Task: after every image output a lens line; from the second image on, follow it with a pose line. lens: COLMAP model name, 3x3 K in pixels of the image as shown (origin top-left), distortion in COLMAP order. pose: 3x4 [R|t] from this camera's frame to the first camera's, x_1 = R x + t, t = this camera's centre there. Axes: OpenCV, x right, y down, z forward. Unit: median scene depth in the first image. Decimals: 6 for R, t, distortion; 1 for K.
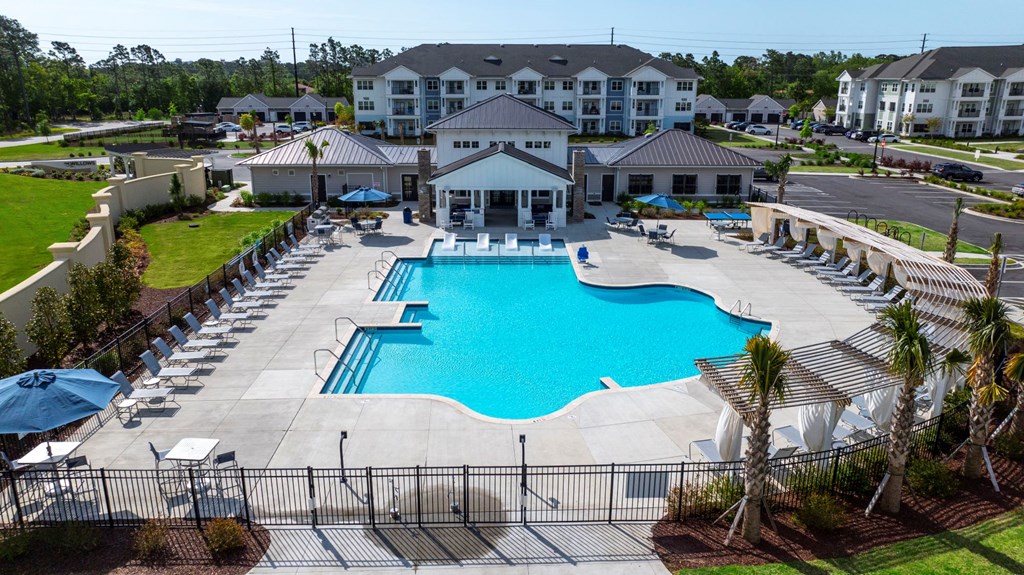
lens RADIAL K [[719.2, 0, 513.5], [0, 719.2, 289.3], [0, 0, 1]] dist [-0.032936, 0.039802]
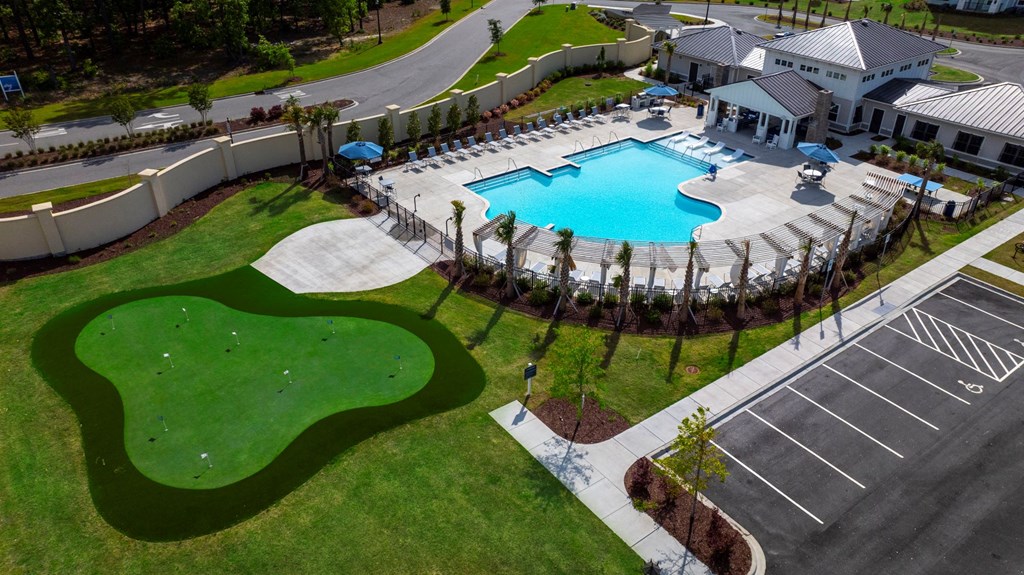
lens RADIAL K [[719.2, 0, 514.3], [0, 719.2, 287.5], [0, 0, 1]] dist [-0.032936, 0.039802]
pose [[0.587566, 0.413984, -0.695258, 0.771983], [-0.229458, 0.909190, 0.347452, -0.195543], [0.775961, -0.044619, 0.629201, -0.173170]]
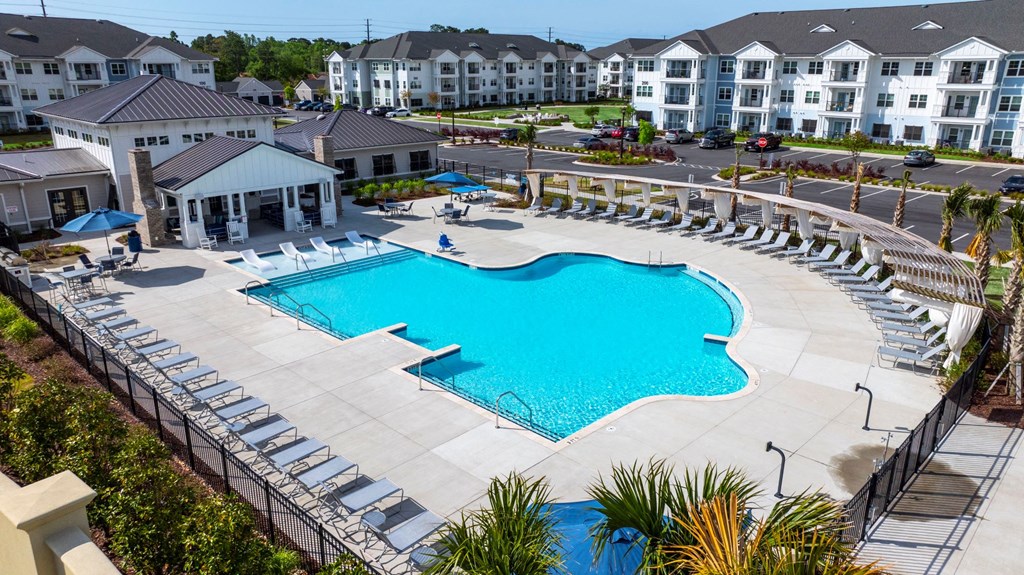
lens RADIAL K [[719.2, 0, 514.2], [0, 719.2, 287.1], [0, 0, 1]] dist [-0.032936, 0.039802]
pose [[0.711099, -0.212676, 0.670155, -0.383293], [0.200636, 0.974902, 0.096495, -0.051637], [-0.673857, 0.065840, 0.735922, 0.210607]]
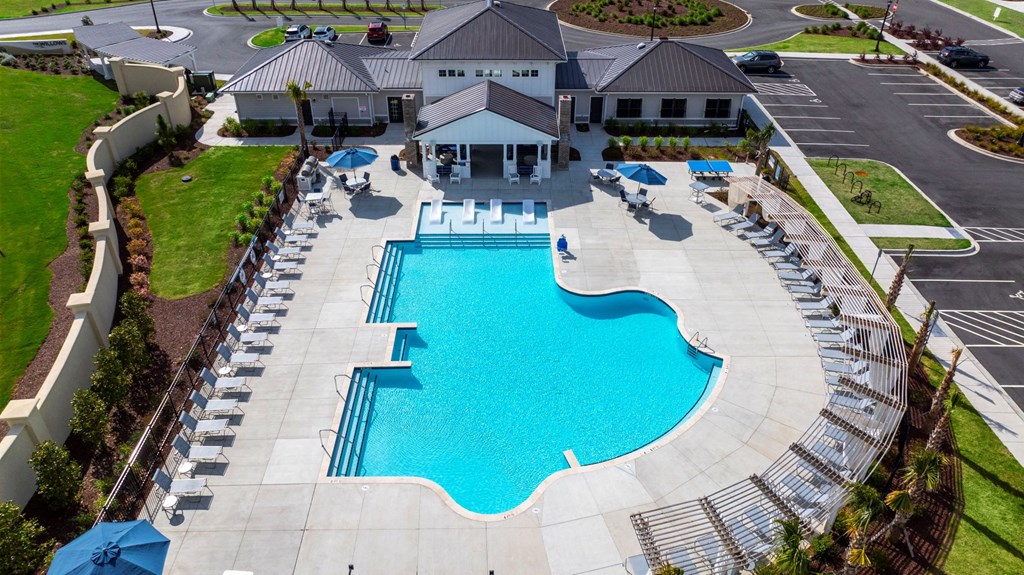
lens RADIAL K [[719.2, 0, 512.0], [0, 719.2, 286.2], [0, 0, 1]] dist [-0.032936, 0.039802]
pose [[0.999999, 0.000856, 0.000906, 0.017619], [-0.001089, 0.953947, 0.299974, -0.248587], [-0.000607, -0.299975, 0.953947, -0.021771]]
